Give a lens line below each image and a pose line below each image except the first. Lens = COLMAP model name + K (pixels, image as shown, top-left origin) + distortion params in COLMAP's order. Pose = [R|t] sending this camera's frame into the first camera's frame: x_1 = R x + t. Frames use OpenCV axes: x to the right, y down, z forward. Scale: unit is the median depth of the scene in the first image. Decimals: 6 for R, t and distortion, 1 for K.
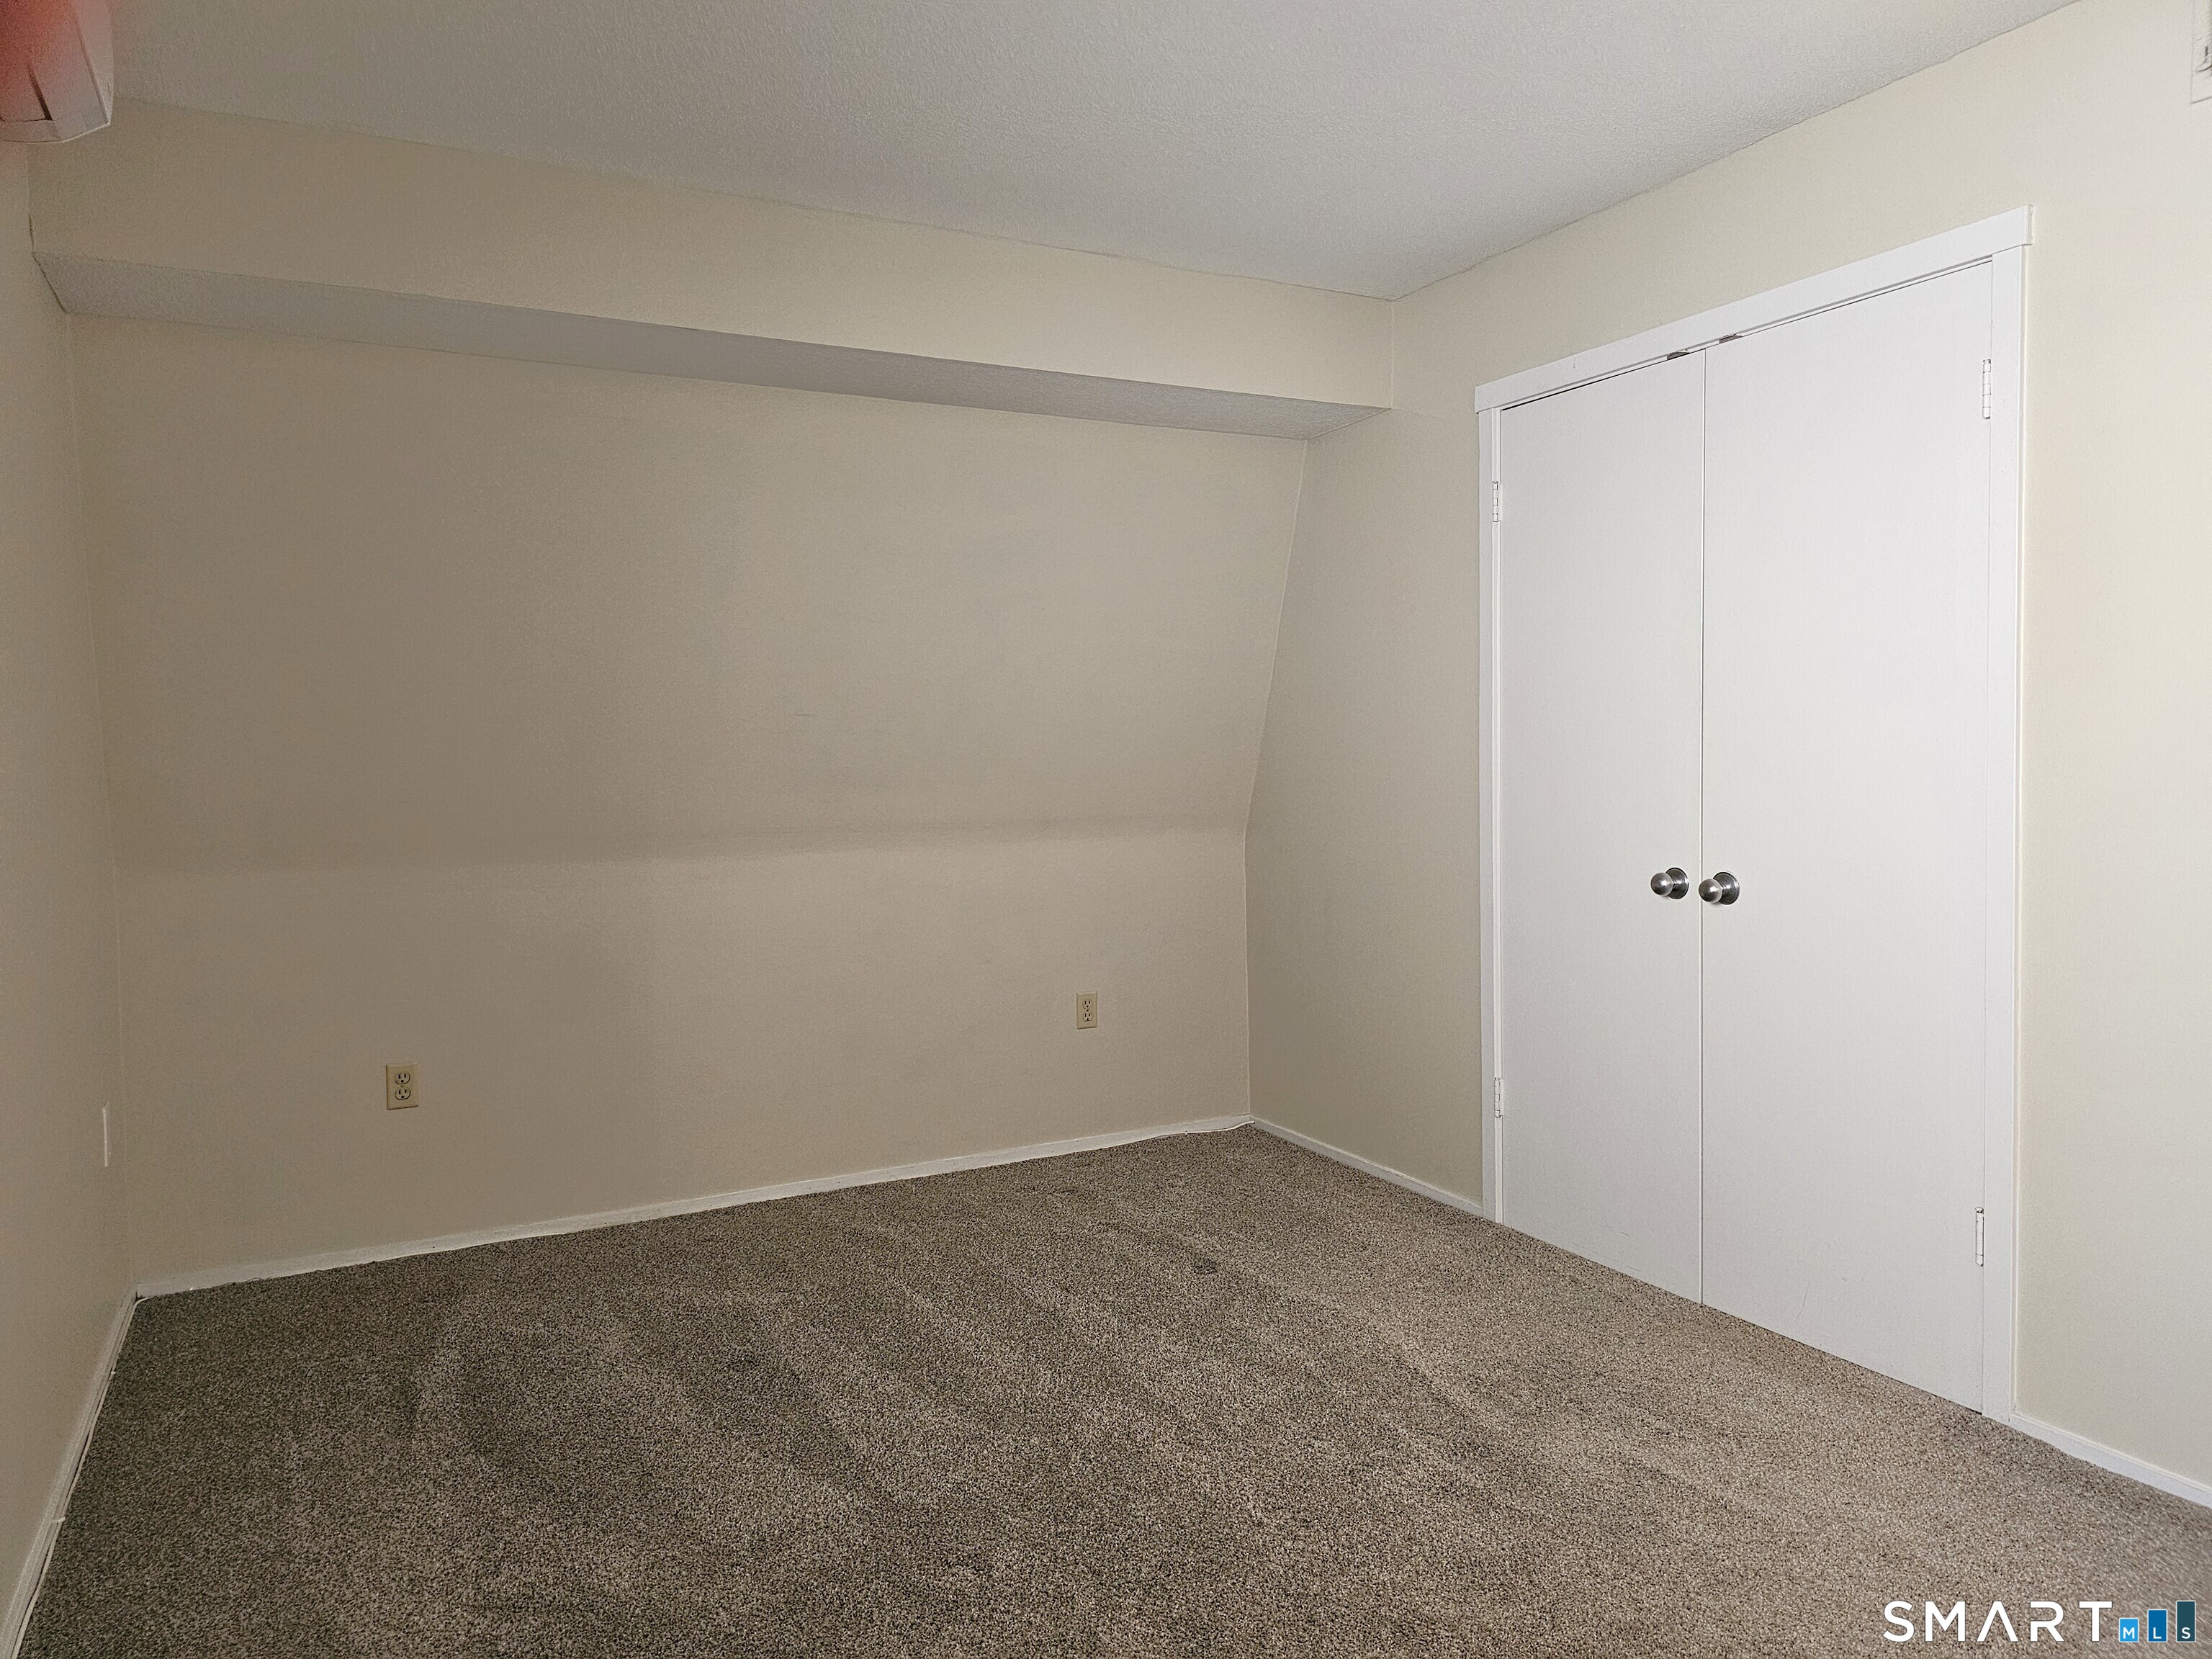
lens RADIAL K [[1482.4, 0, 1111.6], [0, 1482.4, 829.7], [0, 0, 1]] dist [0.062378, -0.056983]
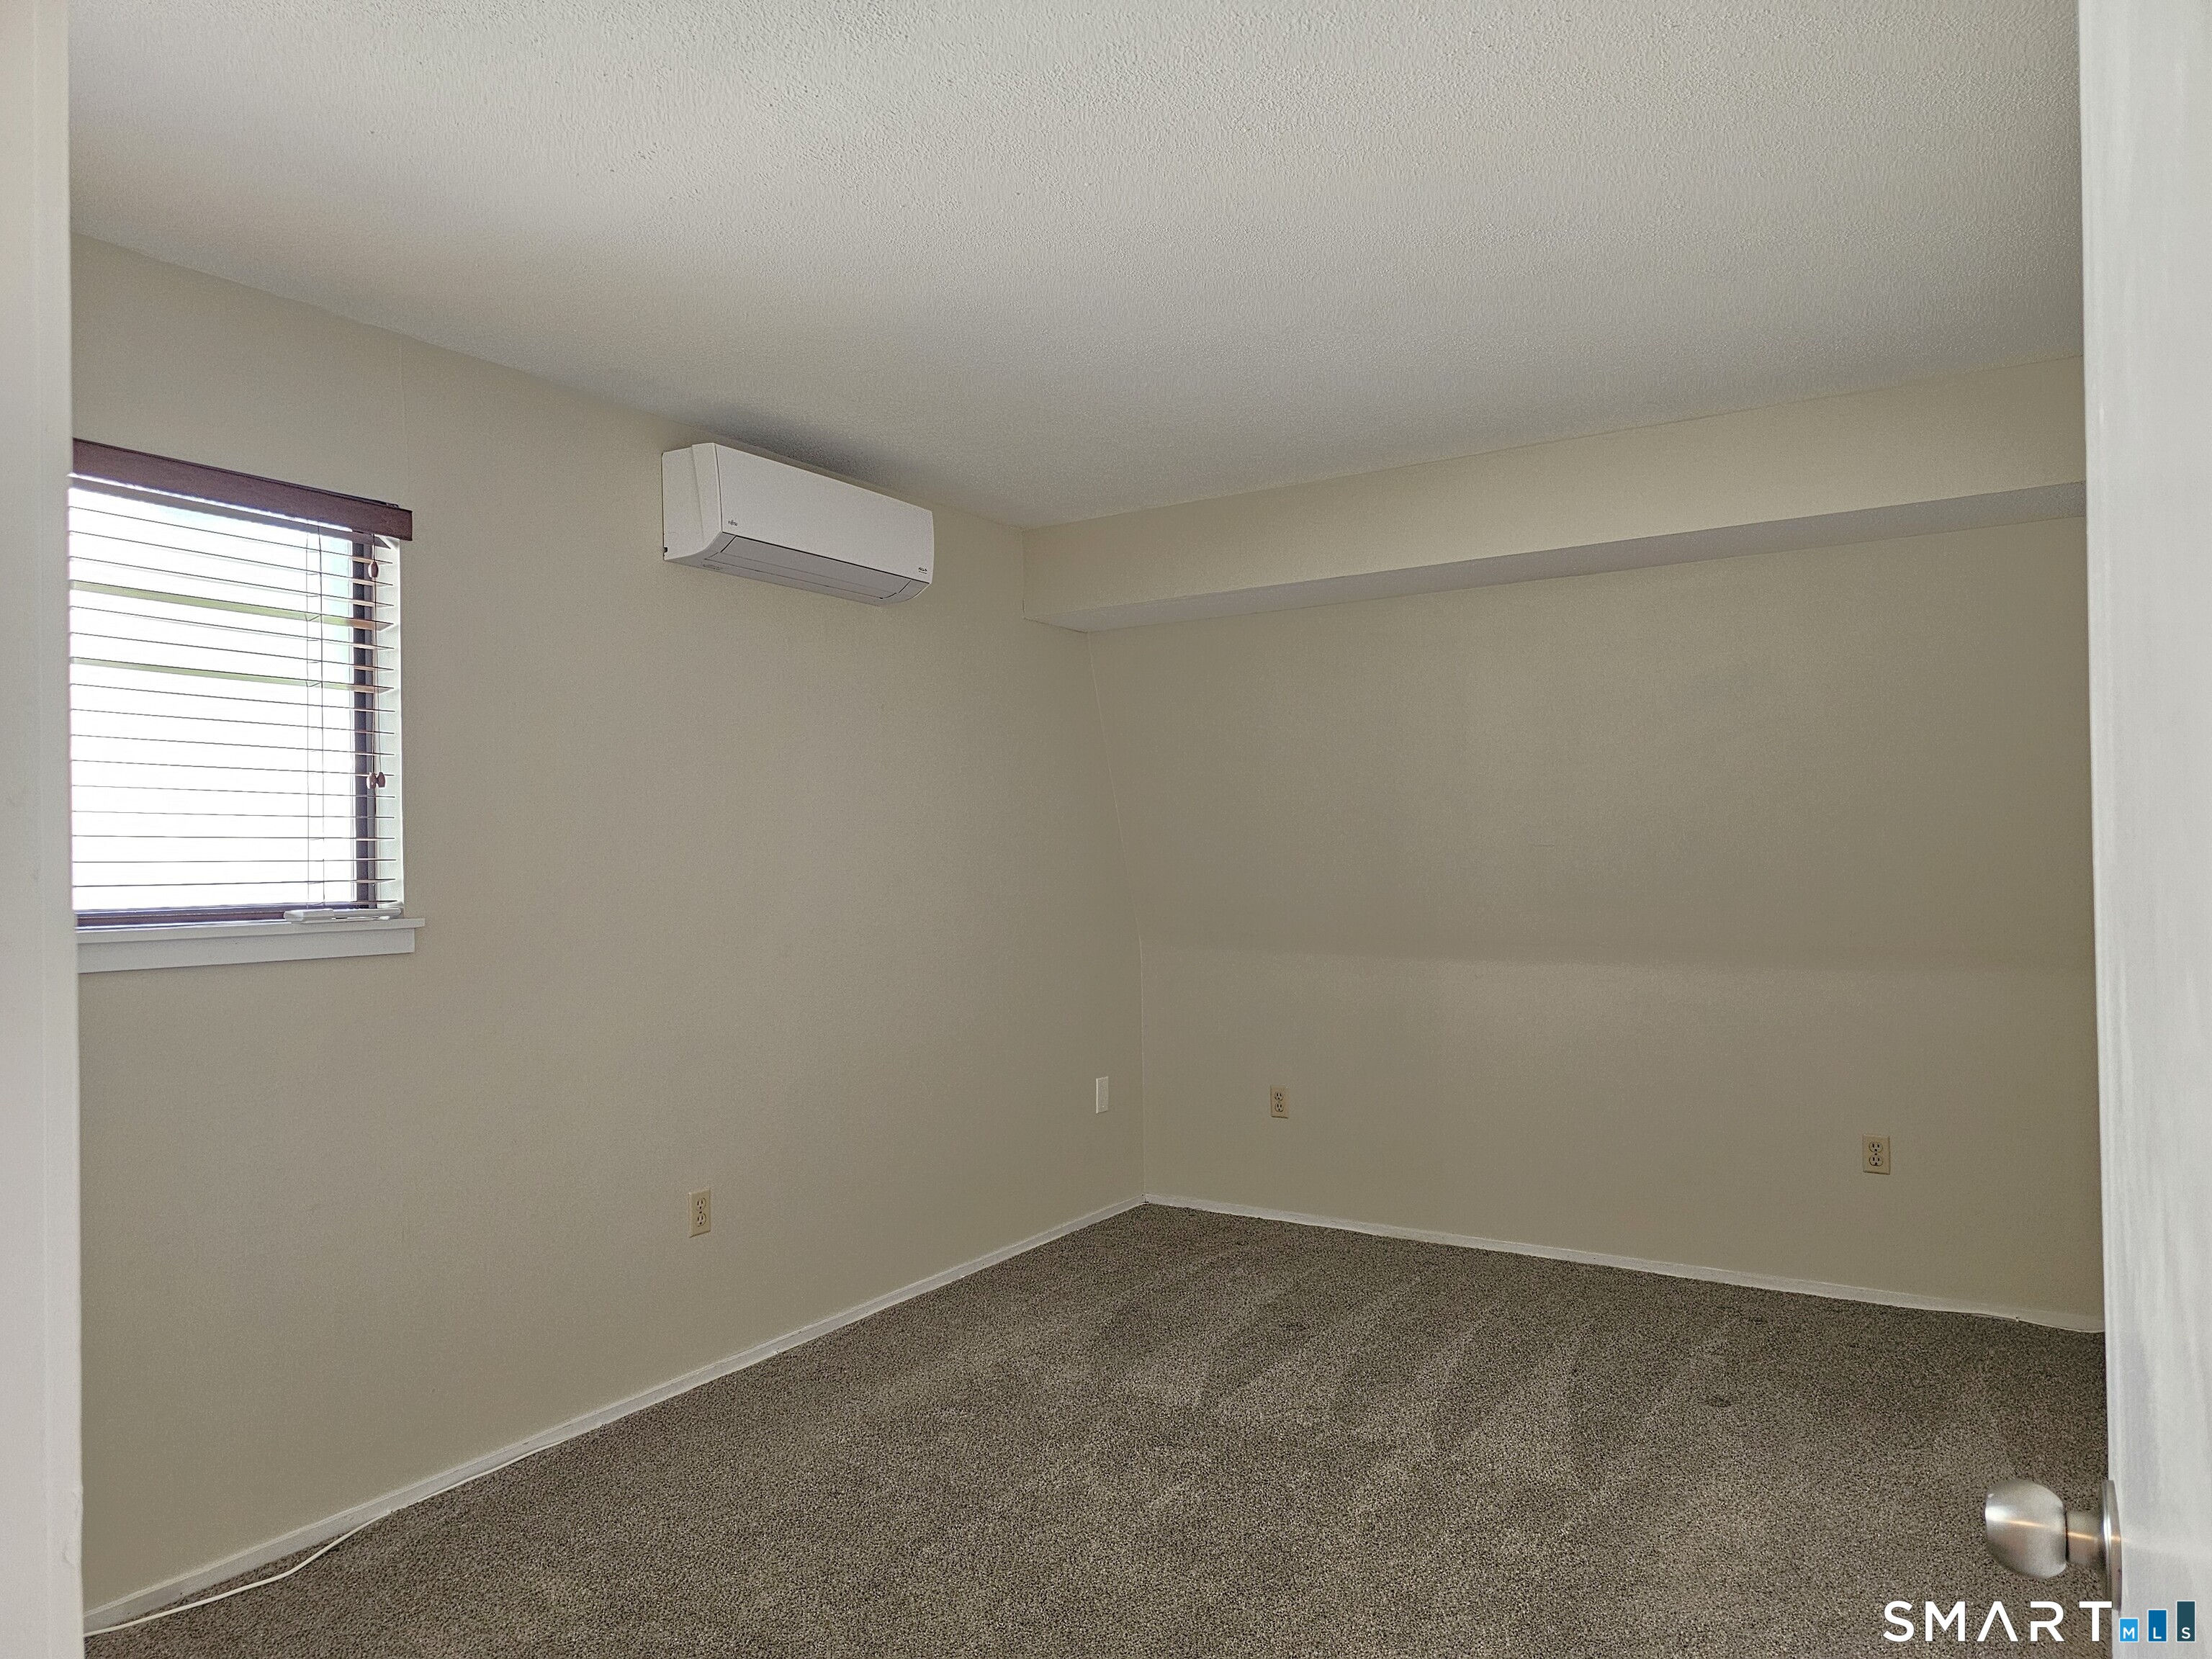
lens RADIAL K [[1482.4, 0, 1119.3], [0, 1482.4, 845.5], [0, 0, 1]] dist [0.062378, -0.056983]
pose [[0.525895, 0.006161, -0.850527, 0.627747], [-0.045320, 0.998756, -0.020787, -0.038805], [0.849341, 0.049478, 0.525520, 0.086457]]
